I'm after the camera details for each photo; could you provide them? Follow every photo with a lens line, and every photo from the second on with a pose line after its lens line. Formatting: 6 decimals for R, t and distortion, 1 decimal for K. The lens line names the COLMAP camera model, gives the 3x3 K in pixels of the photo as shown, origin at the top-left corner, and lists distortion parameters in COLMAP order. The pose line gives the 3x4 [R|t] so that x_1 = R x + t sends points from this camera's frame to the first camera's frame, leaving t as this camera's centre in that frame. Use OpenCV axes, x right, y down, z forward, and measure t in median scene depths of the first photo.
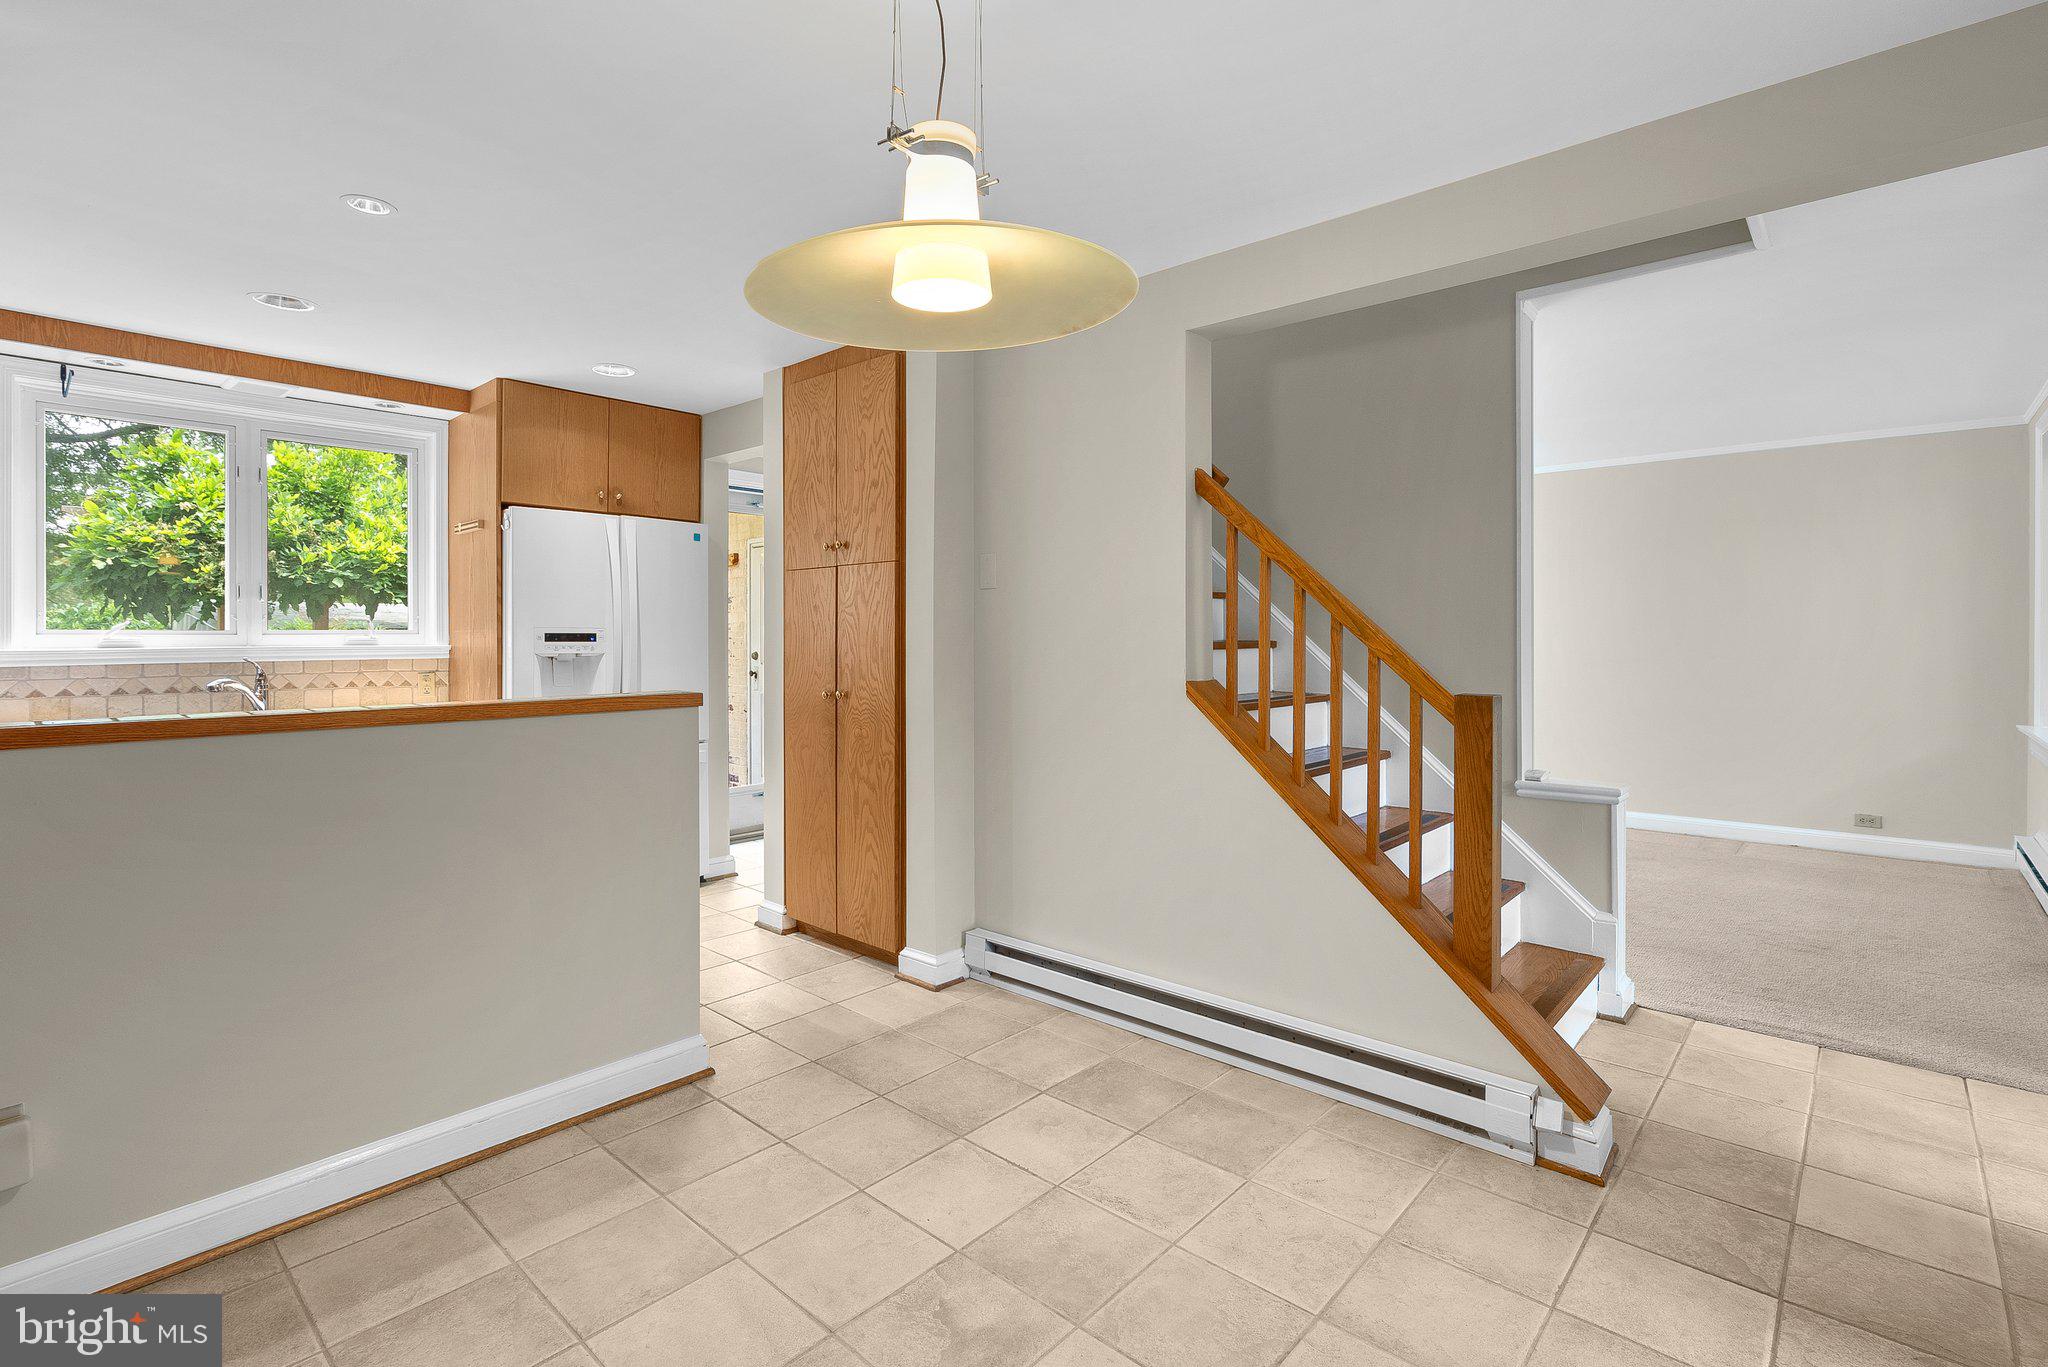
lens RADIAL K [[951.7, 0, 1019.5], [0, 951.7, 642.1], [0, 0, 1]] dist [-0.005438, 0.002153]
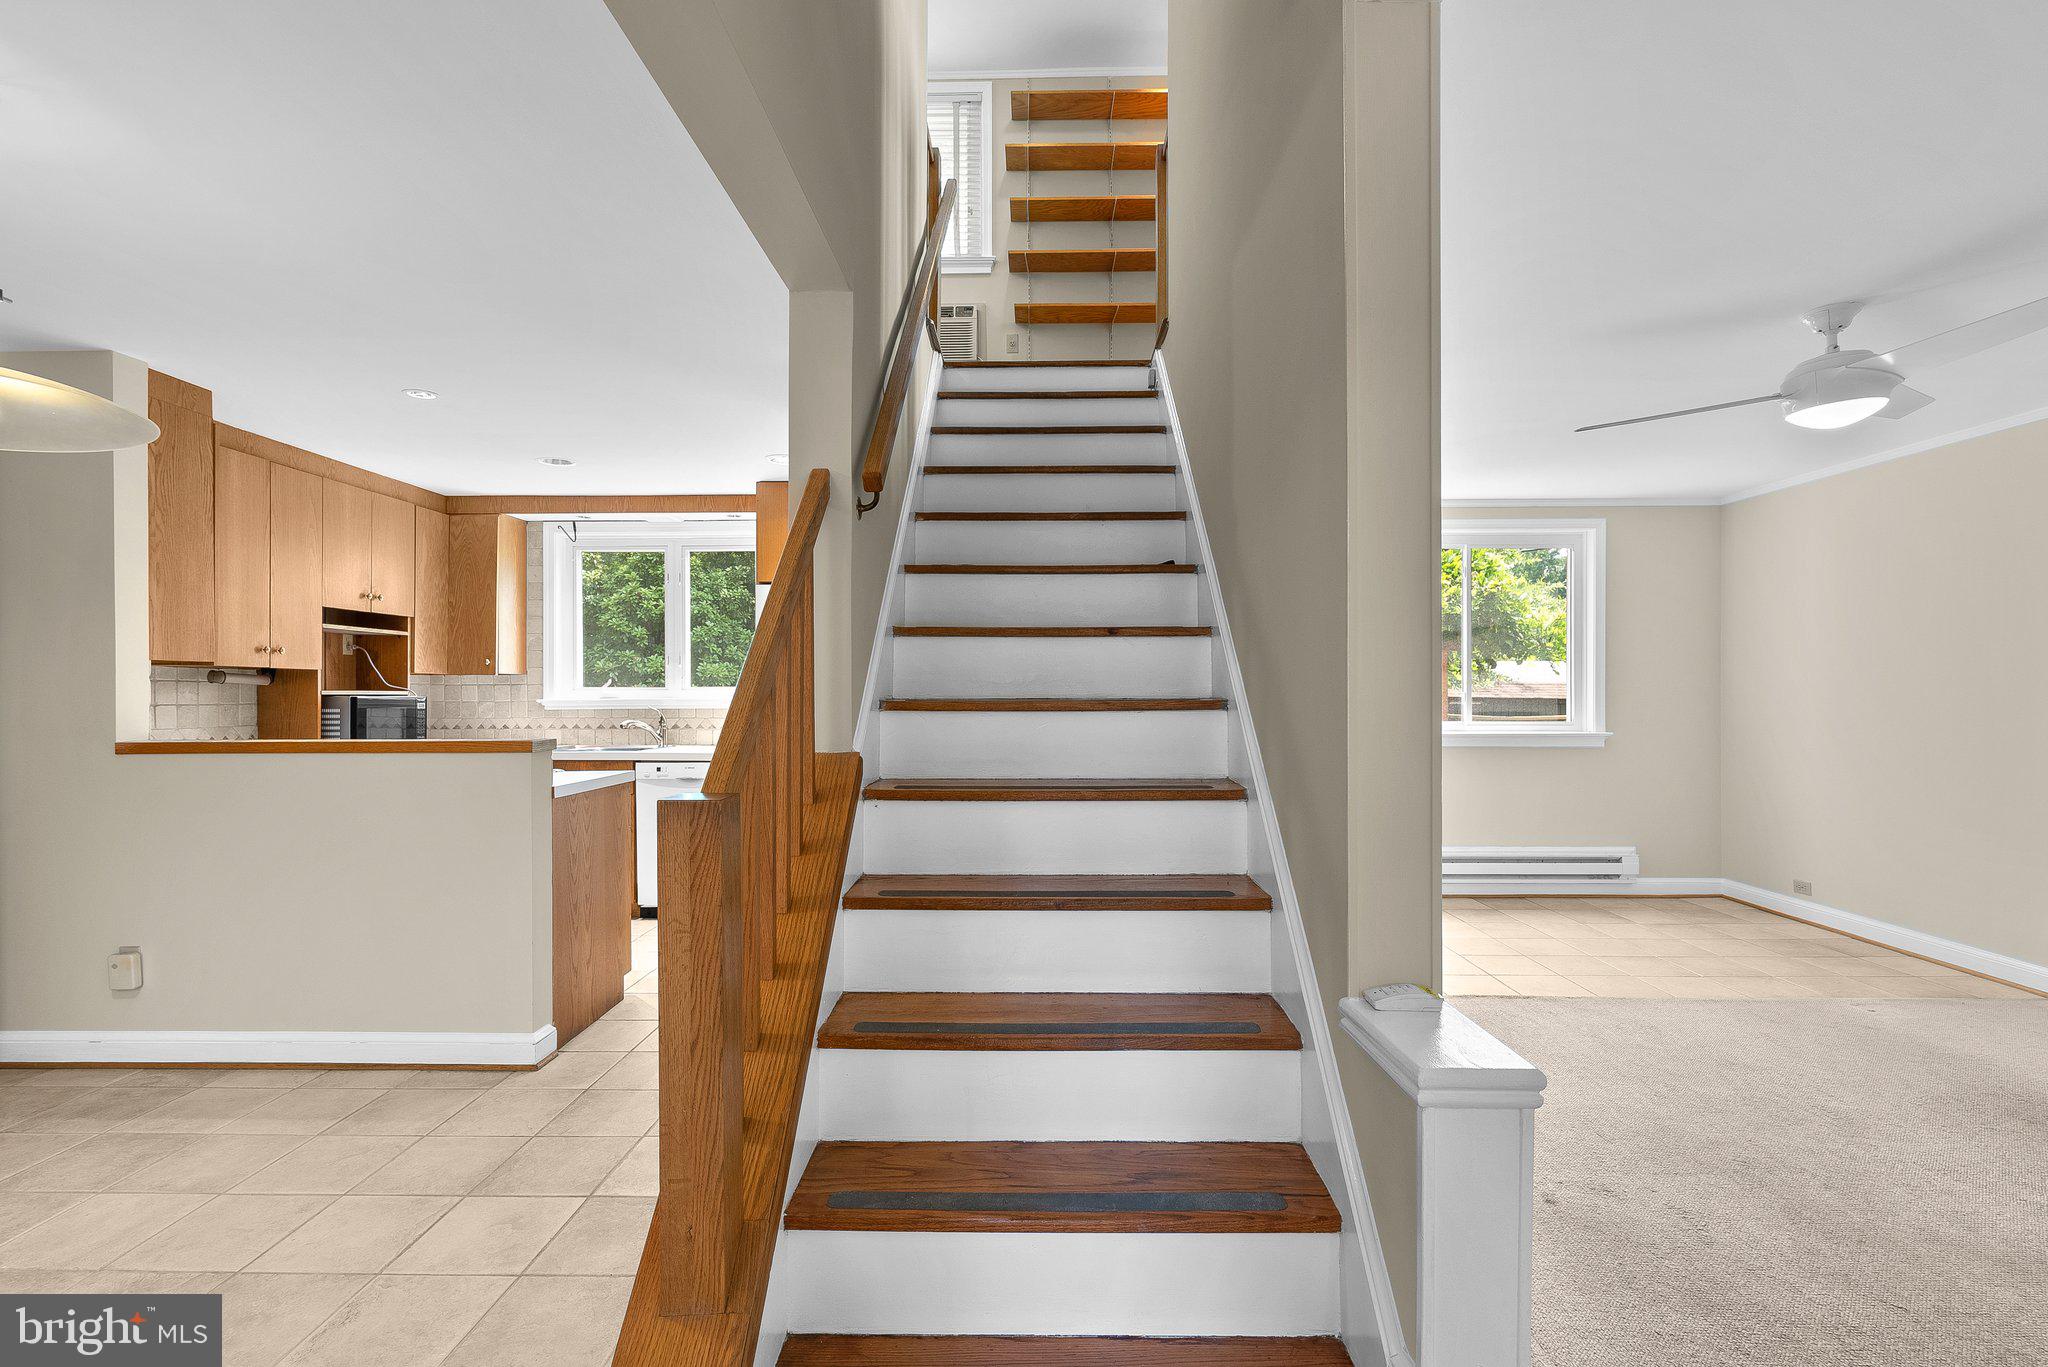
lens RADIAL K [[951.7, 0, 1043.4], [0, 951.7, 694.0], [0, 0, 1]] dist [-0.005438, 0.002153]
pose [[0.663202, 0.002013, -0.748437, 0.716706], [-0.004017, 0.999992, -0.000870, -0.003126], [0.748429, 0.003583, 0.663205, 0.526401]]
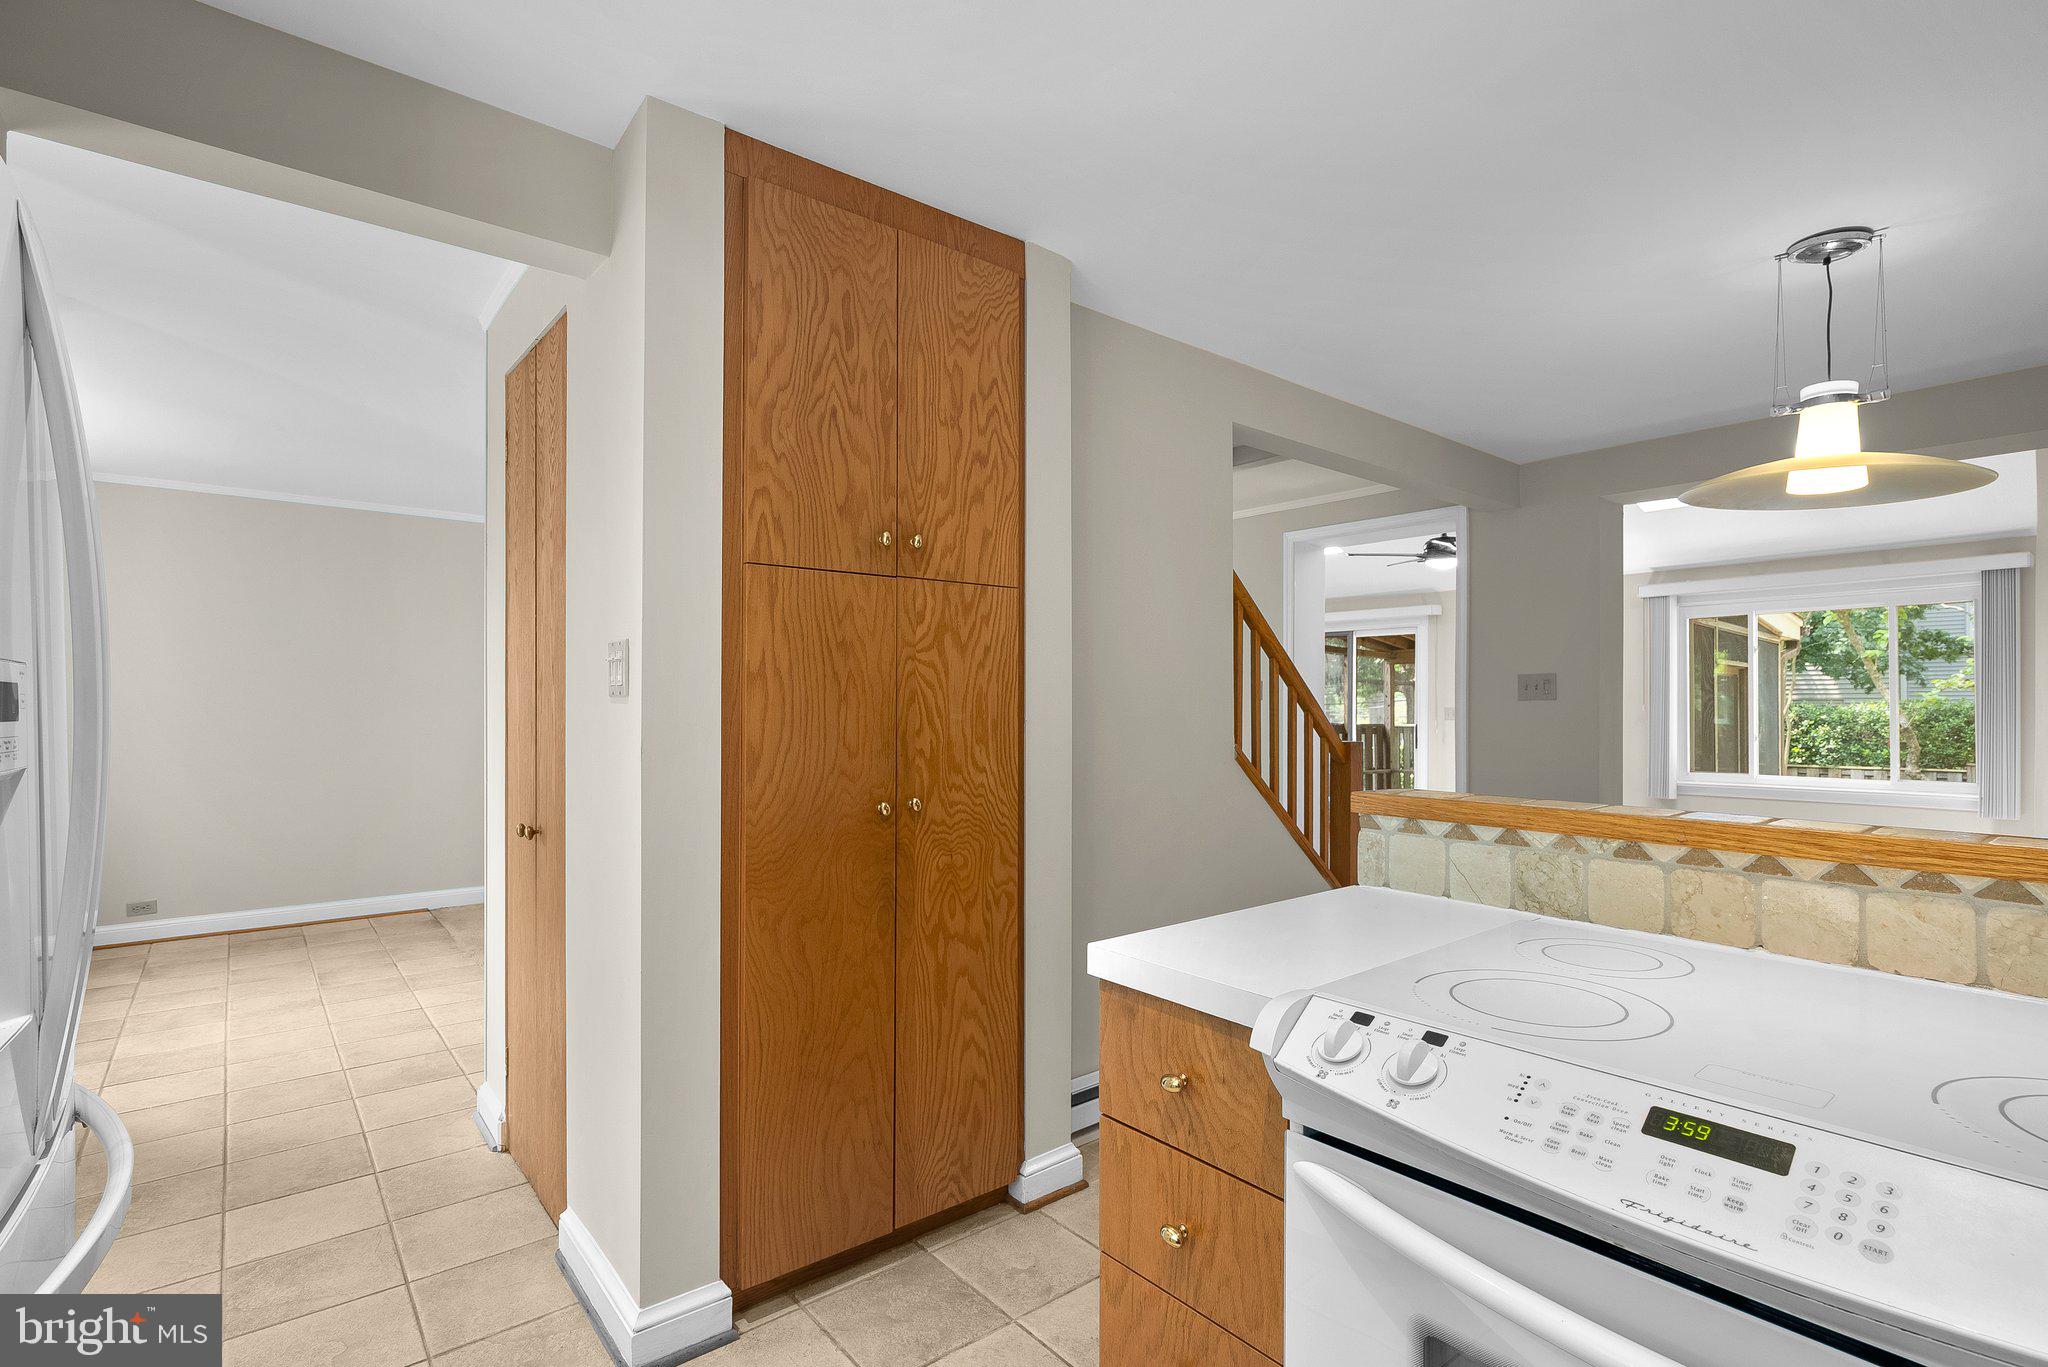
lens RADIAL K [[951.7, 0, 1030.9], [0, 951.7, 716.8], [0, 0, 1]] dist [-0.005438, 0.002153]
pose [[0.149693, -0.005910, 0.988715, -0.755584], [0.005334, 0.999972, 0.005169, 0.000494], [-0.988718, 0.004500, 0.149721, 0.858732]]
